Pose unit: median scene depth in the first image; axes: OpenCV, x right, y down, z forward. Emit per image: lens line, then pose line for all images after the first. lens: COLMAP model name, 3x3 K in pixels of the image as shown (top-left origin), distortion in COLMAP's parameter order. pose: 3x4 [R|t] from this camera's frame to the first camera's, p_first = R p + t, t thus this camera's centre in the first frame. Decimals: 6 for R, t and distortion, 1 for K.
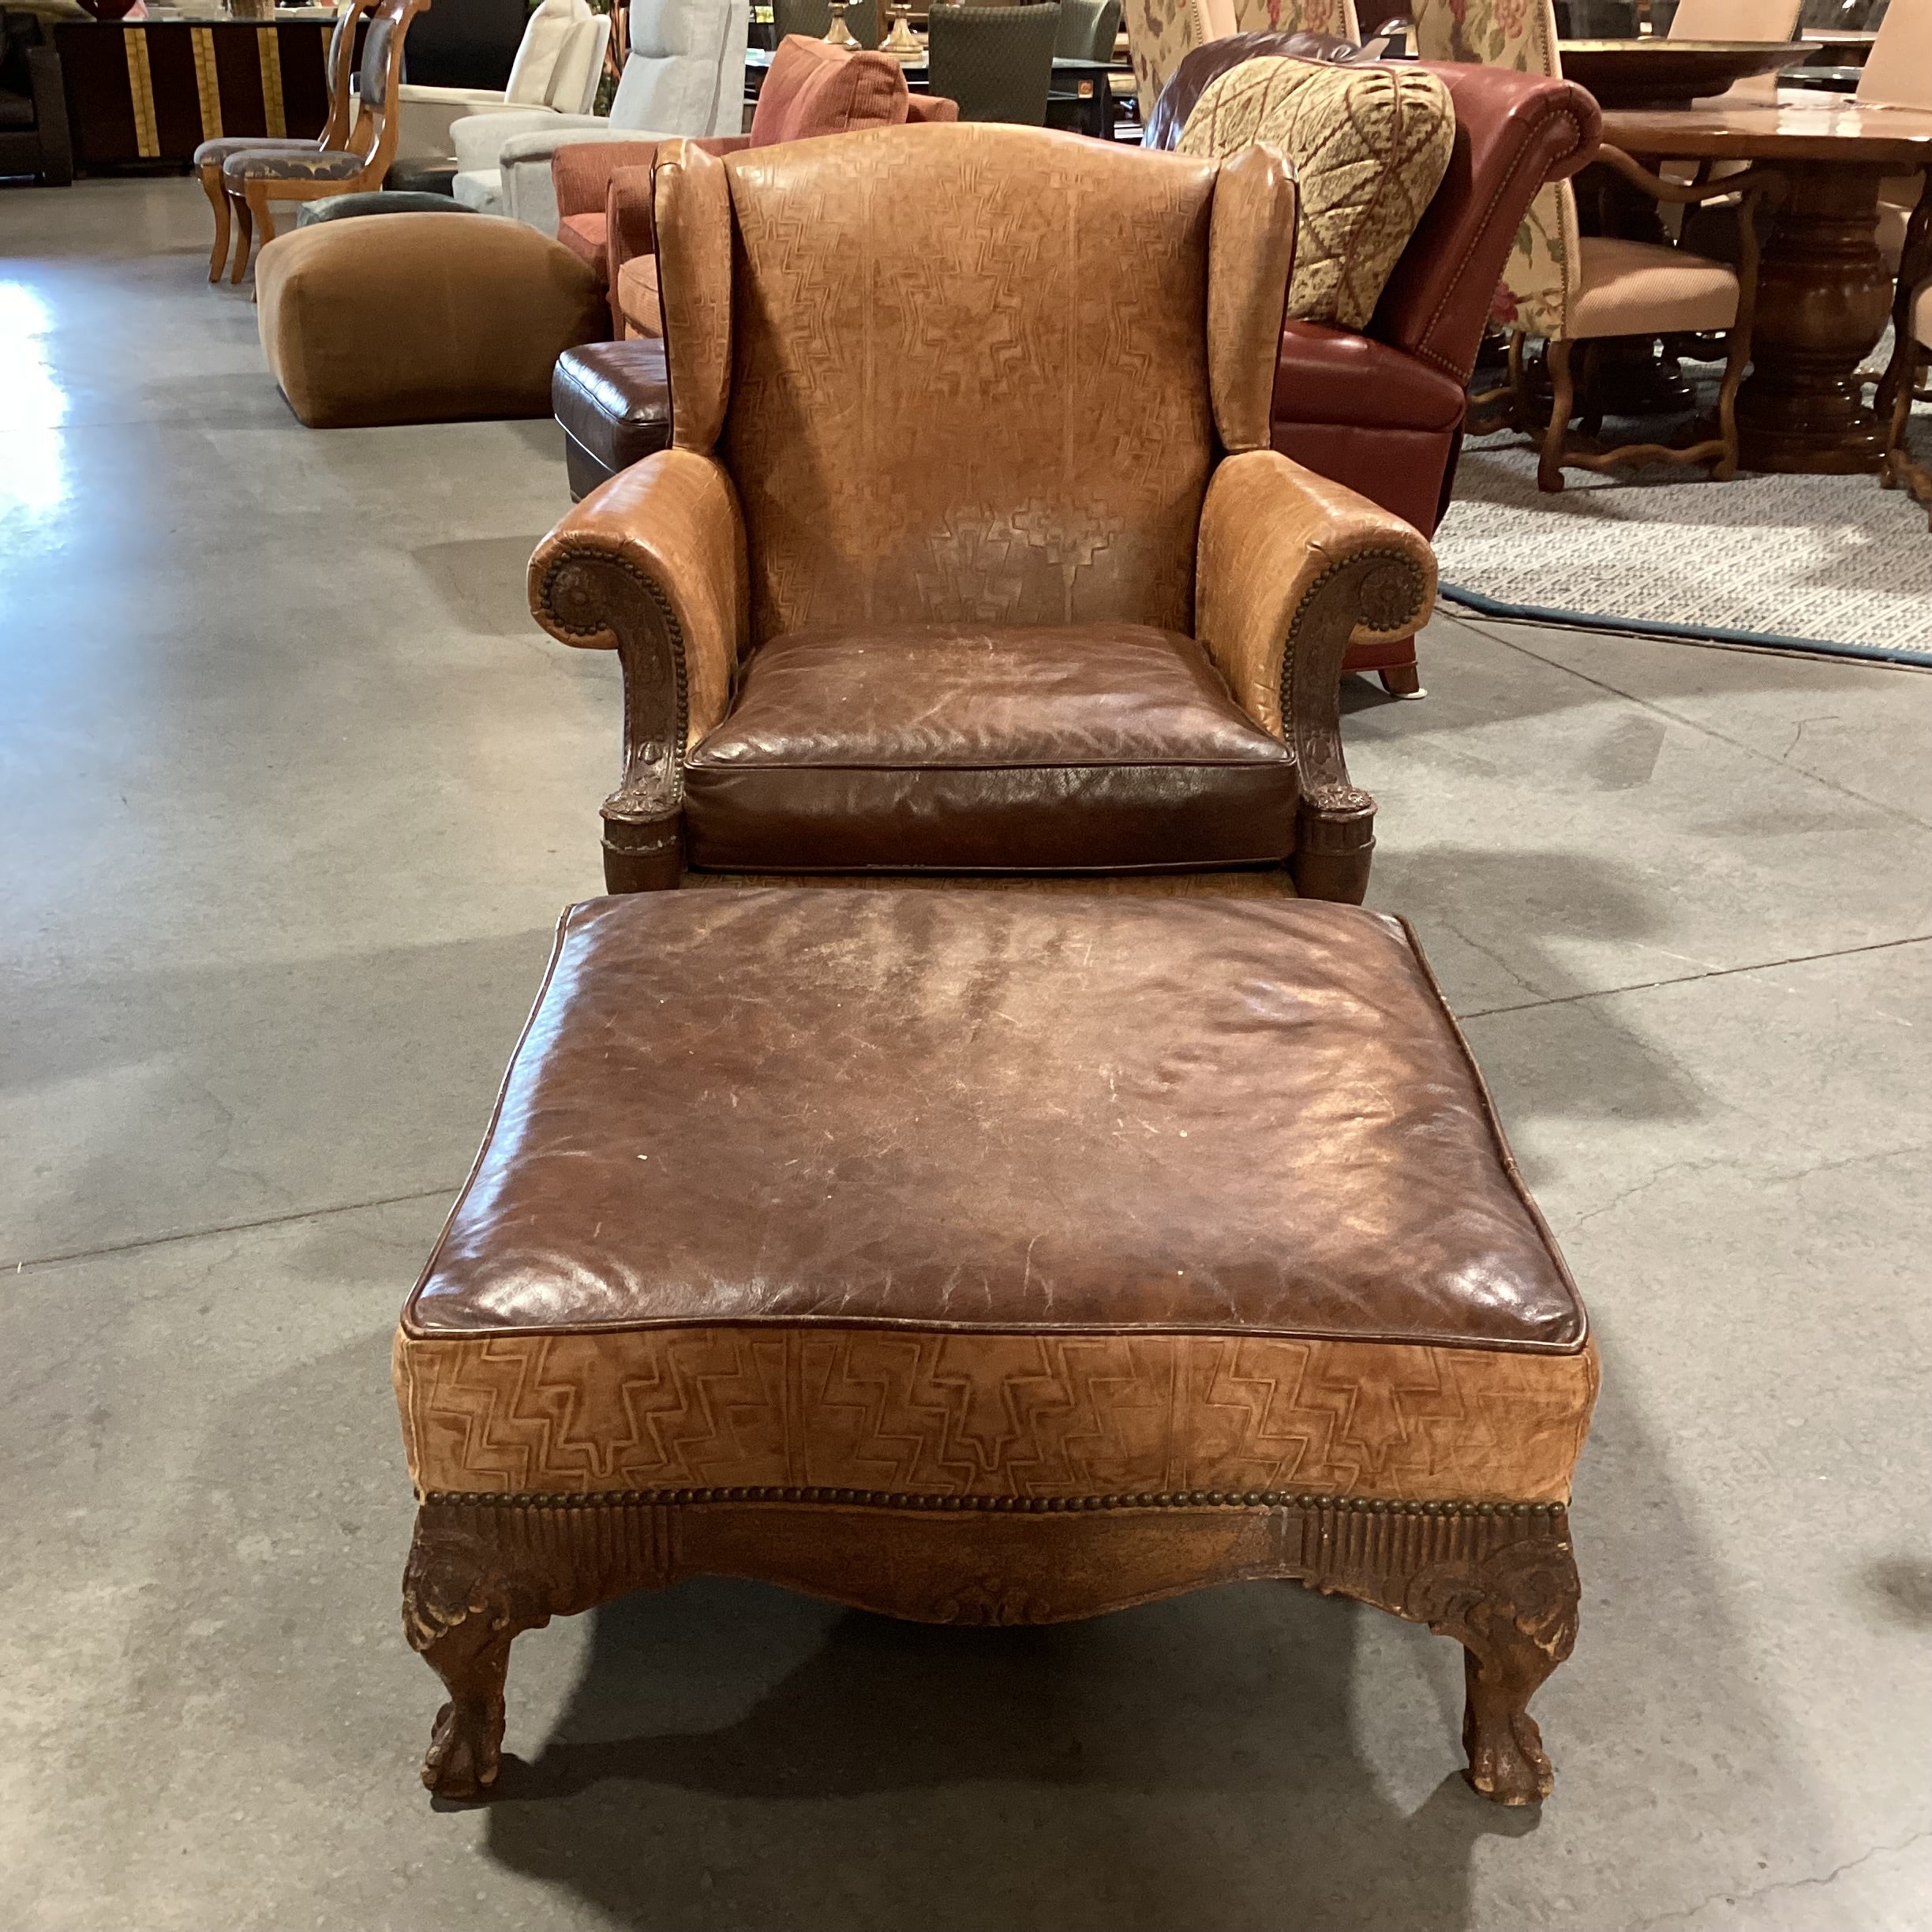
lens RADIAL K [[2314.9, 0, 962.0], [0, 2314.9, 949.3], [0, 0, 1]] dist [0.151973, -0.336611]
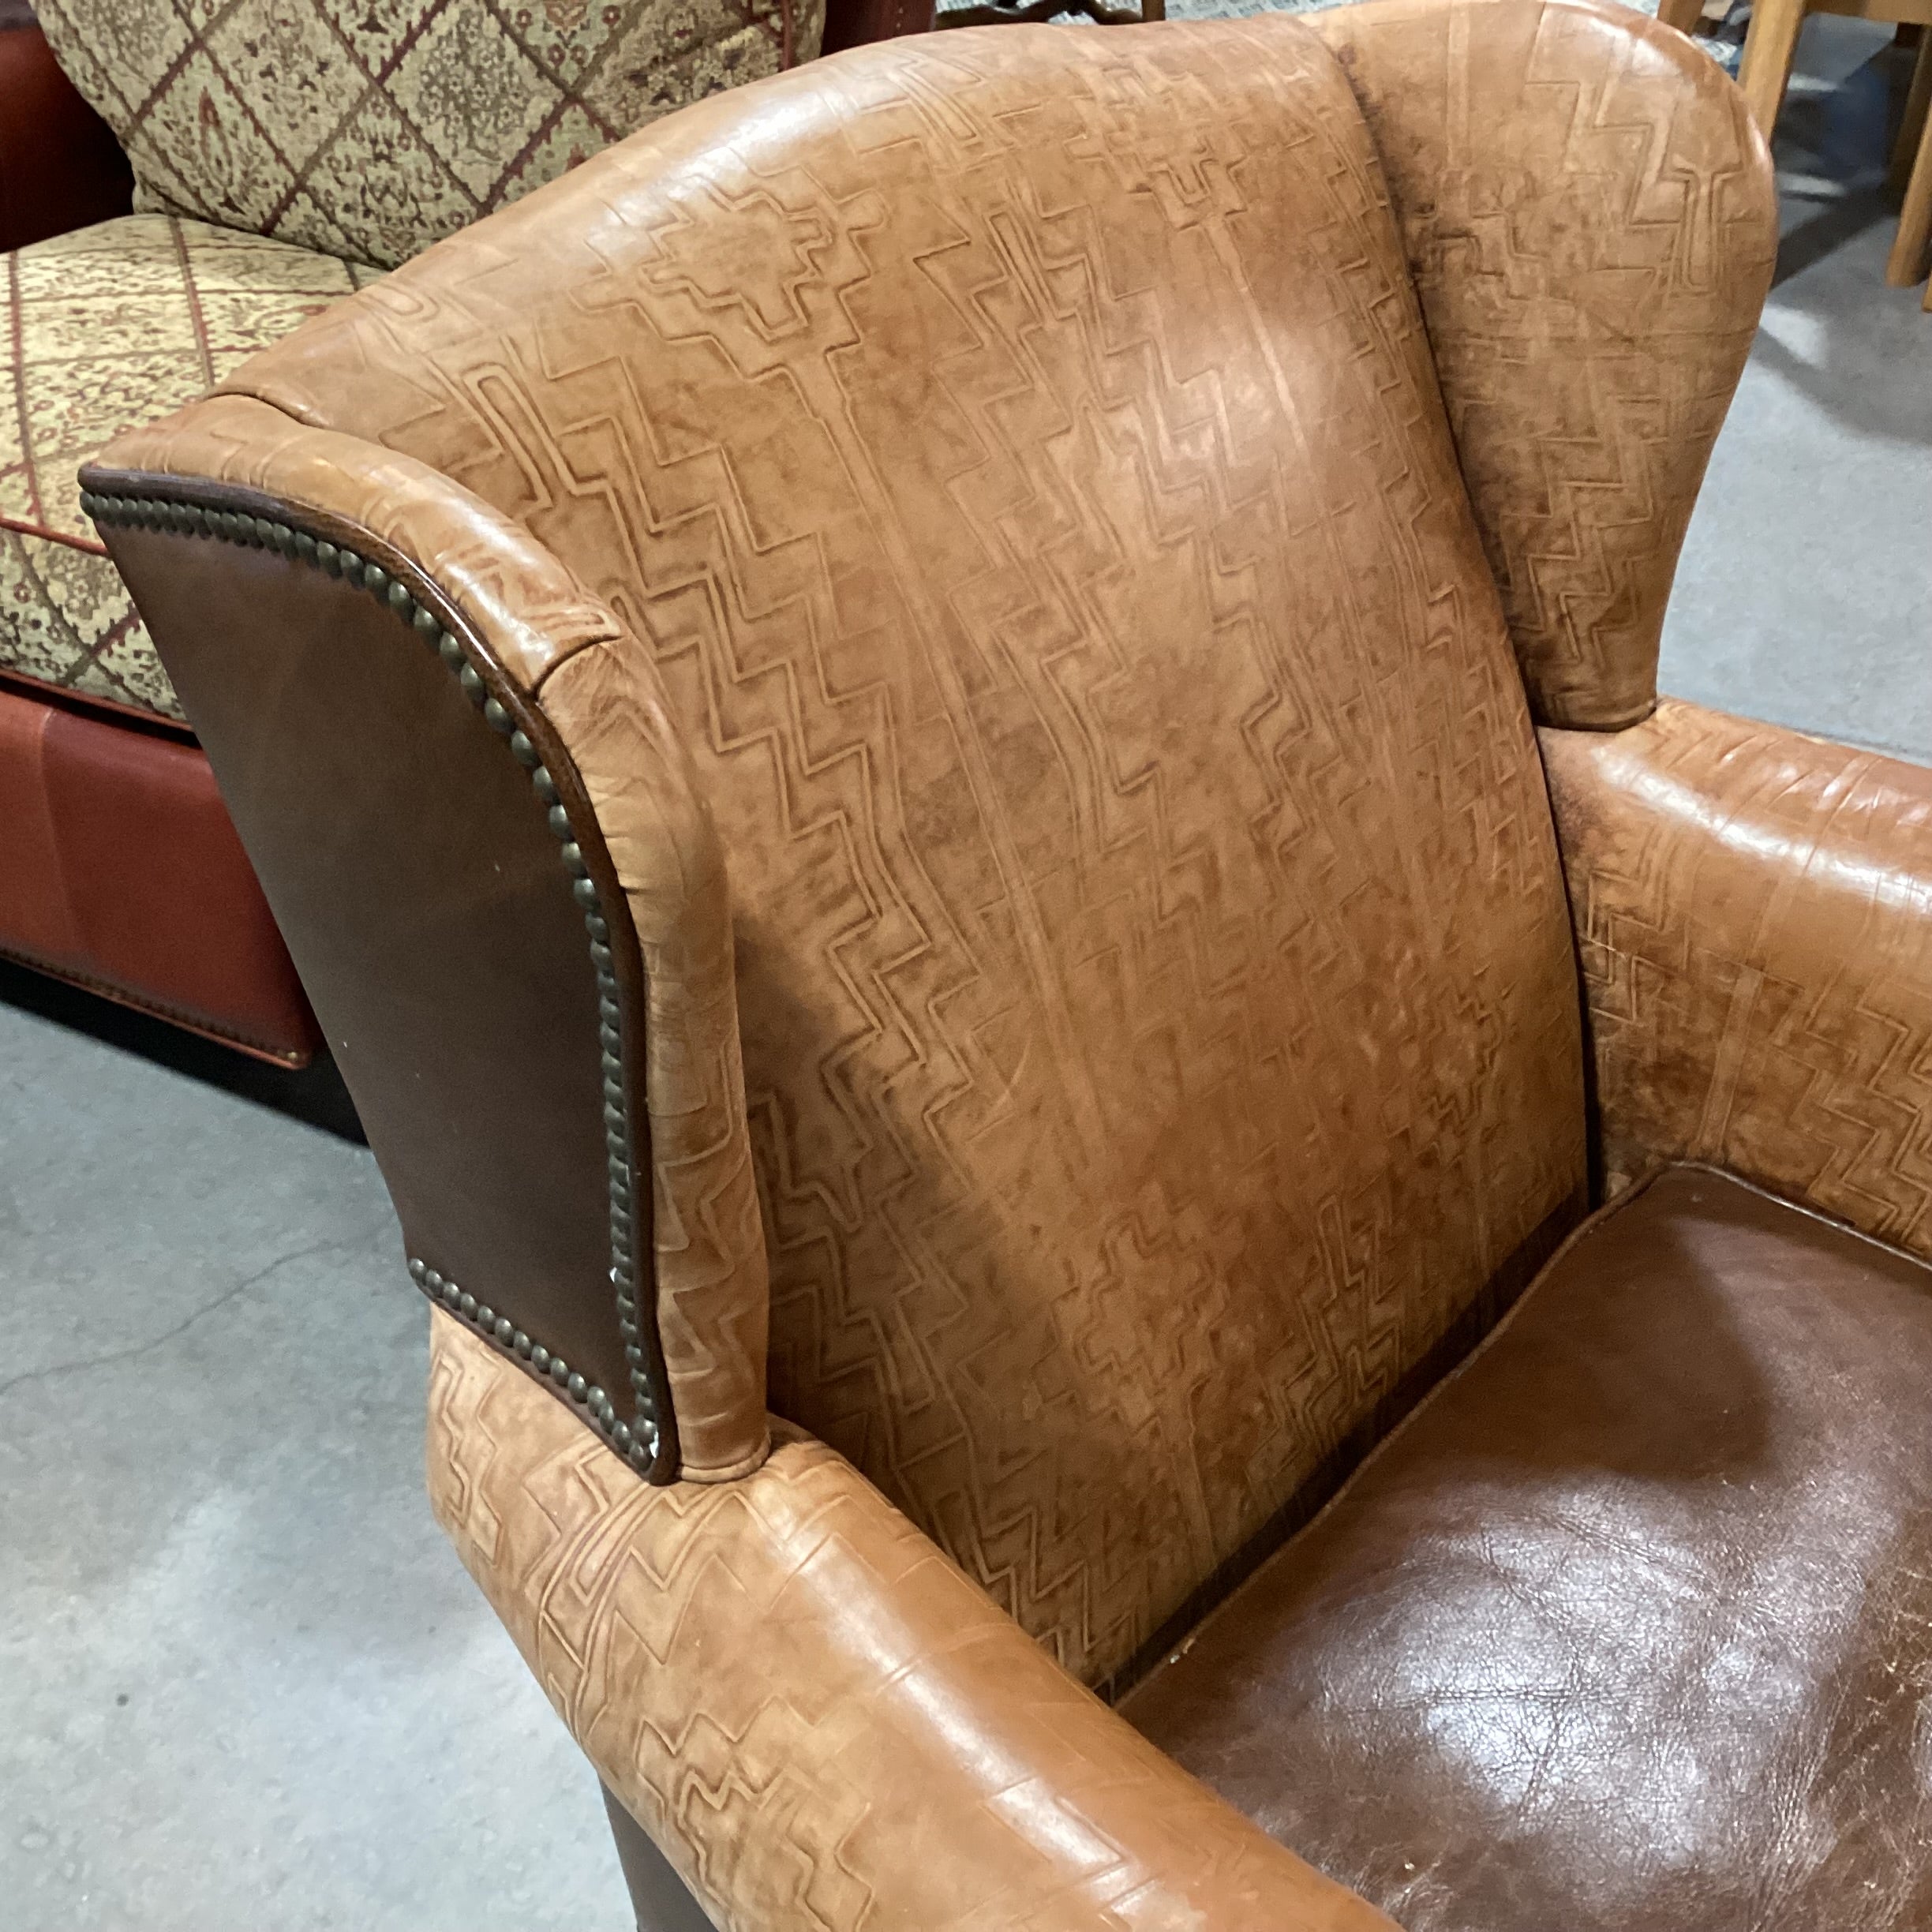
lens RADIAL K [[2323.5, 0, 964.2], [0, 2323.5, 955.4], [0, 0, 1]] dist [0.136121, -0.302055]
pose [[0.672994, -0.438258, 0.595826, -0.244894], [0.264165, 0.894844, 0.359821, -0.367332], [-0.690866, -0.084761, 0.717997, 0.771147]]
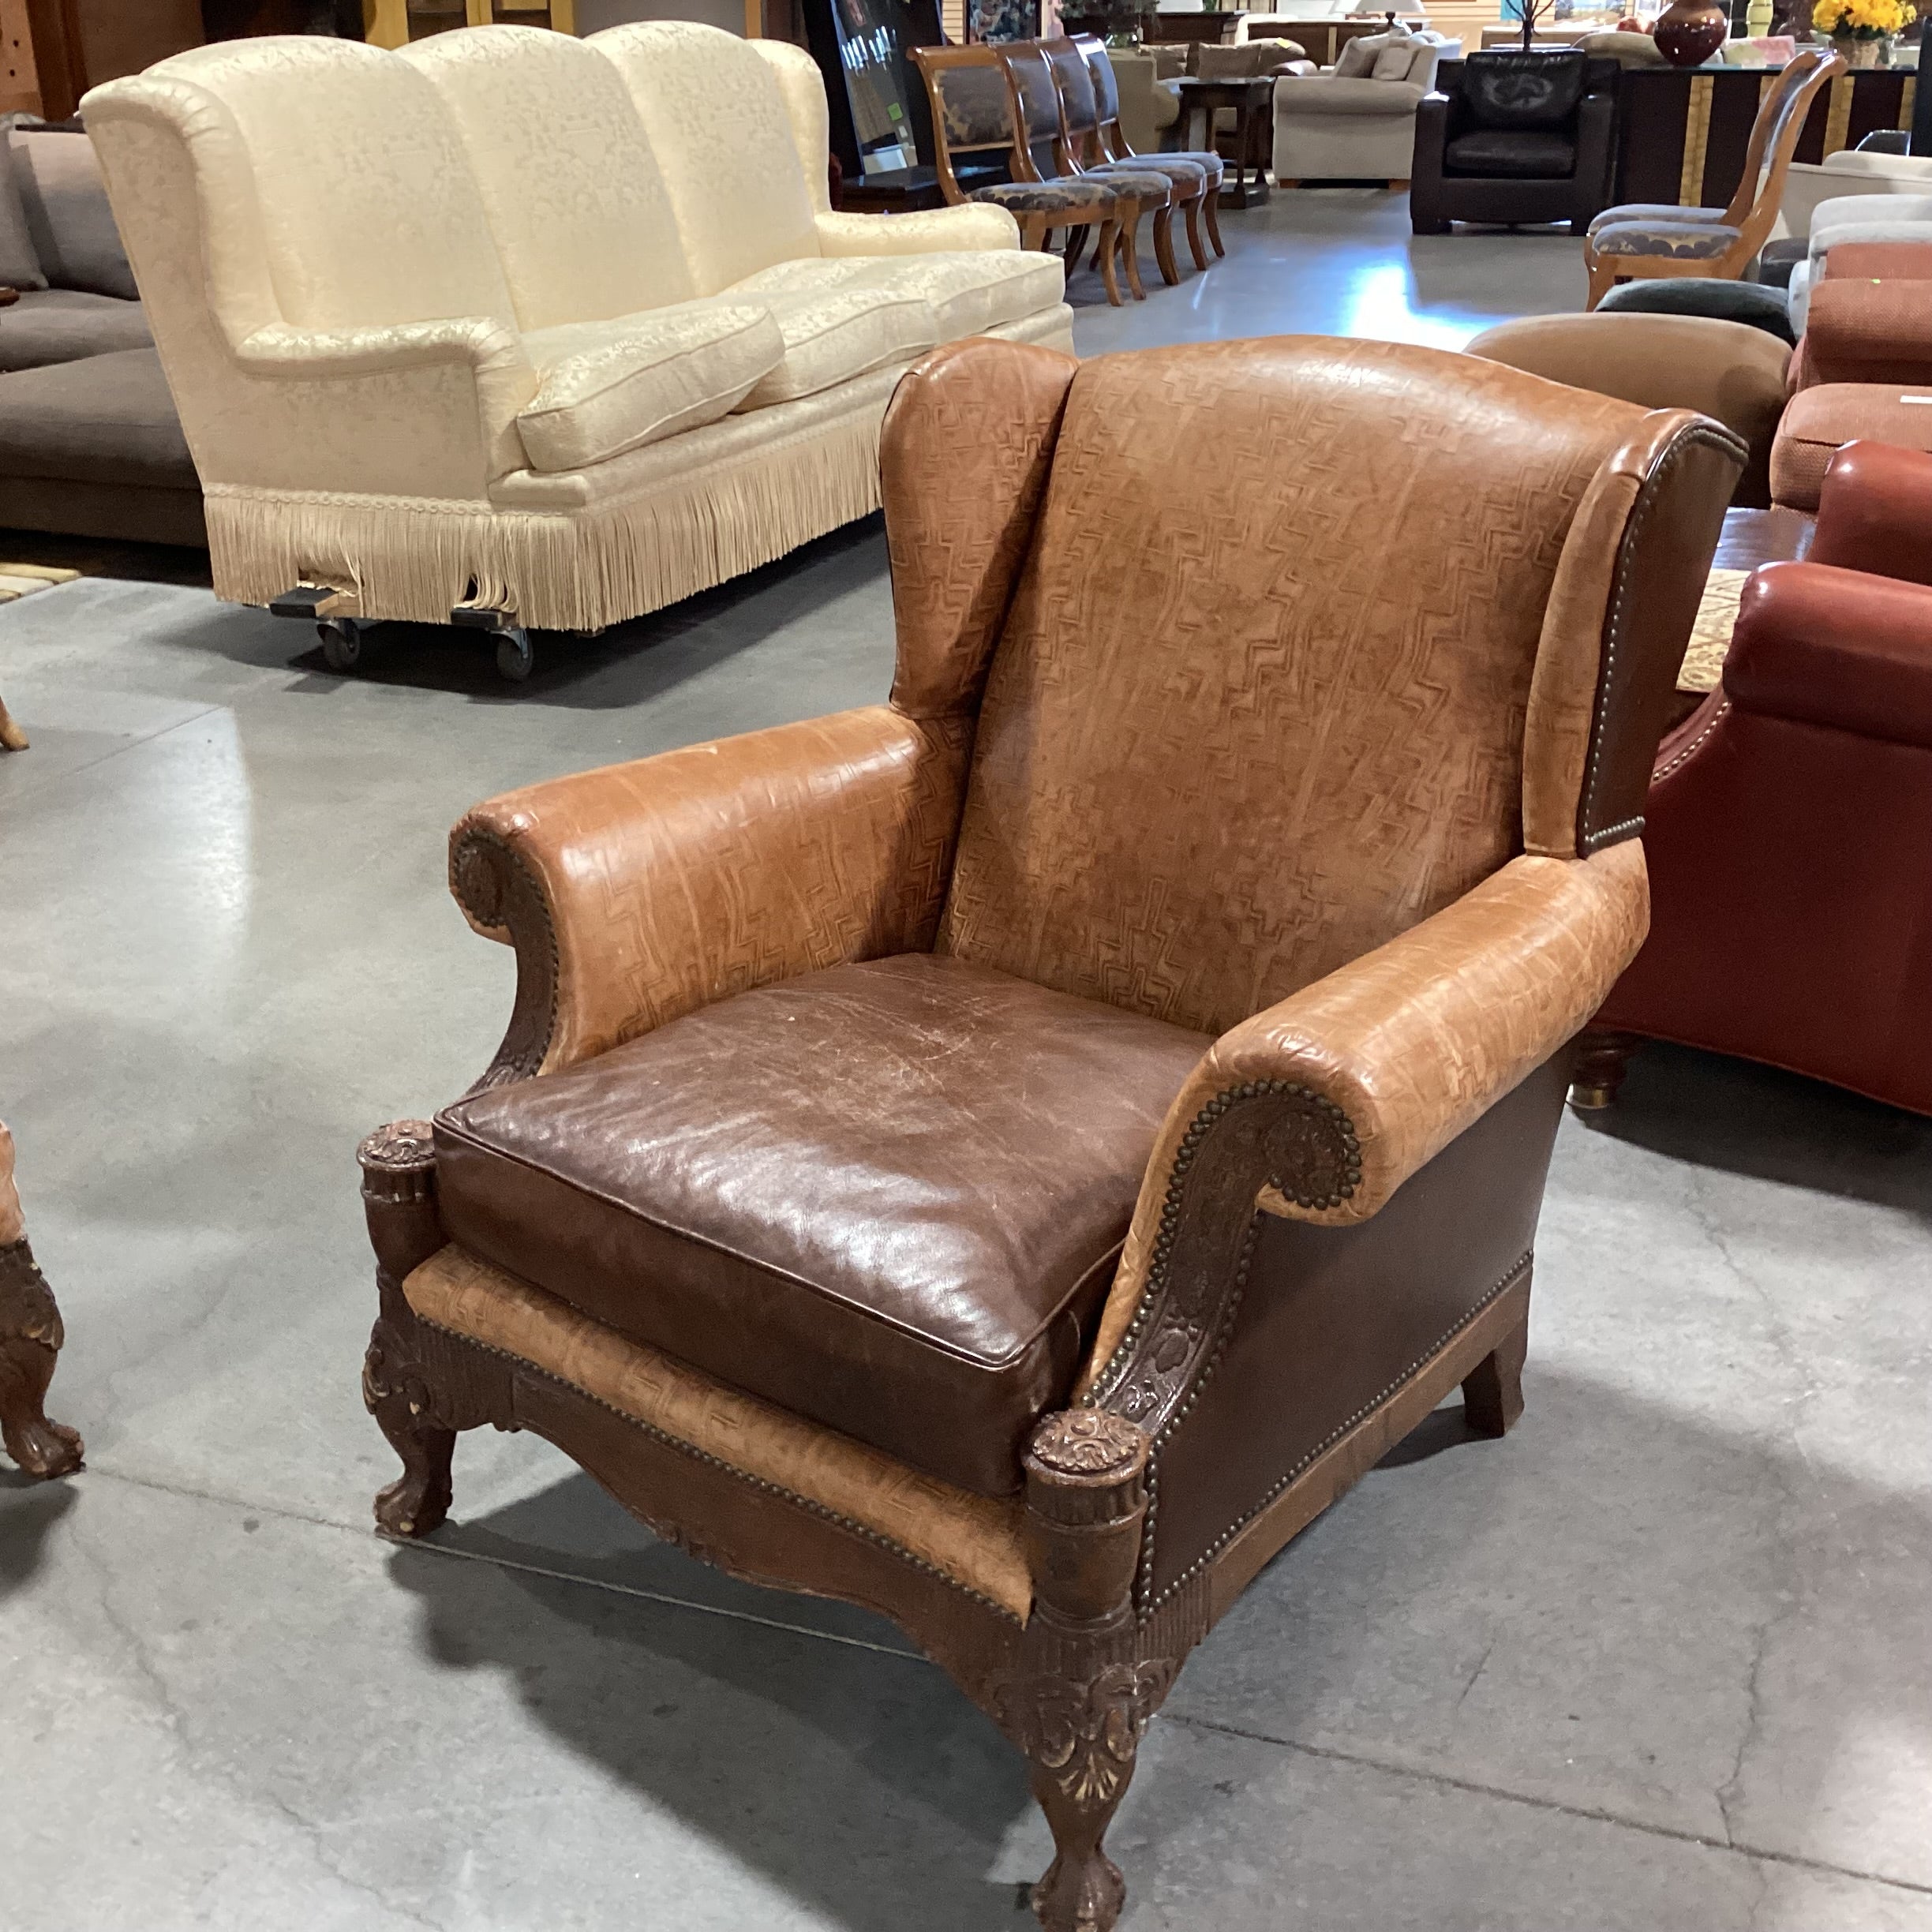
lens RADIAL K [[2323.5, 0, 964.2], [0, 2323.5, 955.4], [0, 0, 1]] dist [0.136121, -0.302055]
pose [[0.754572, 0.239607, -0.610909, 0.419576], [-0.242799, 0.966829, 0.079307, -0.199860], [0.609647, 0.088485, 0.787718, 0.372886]]
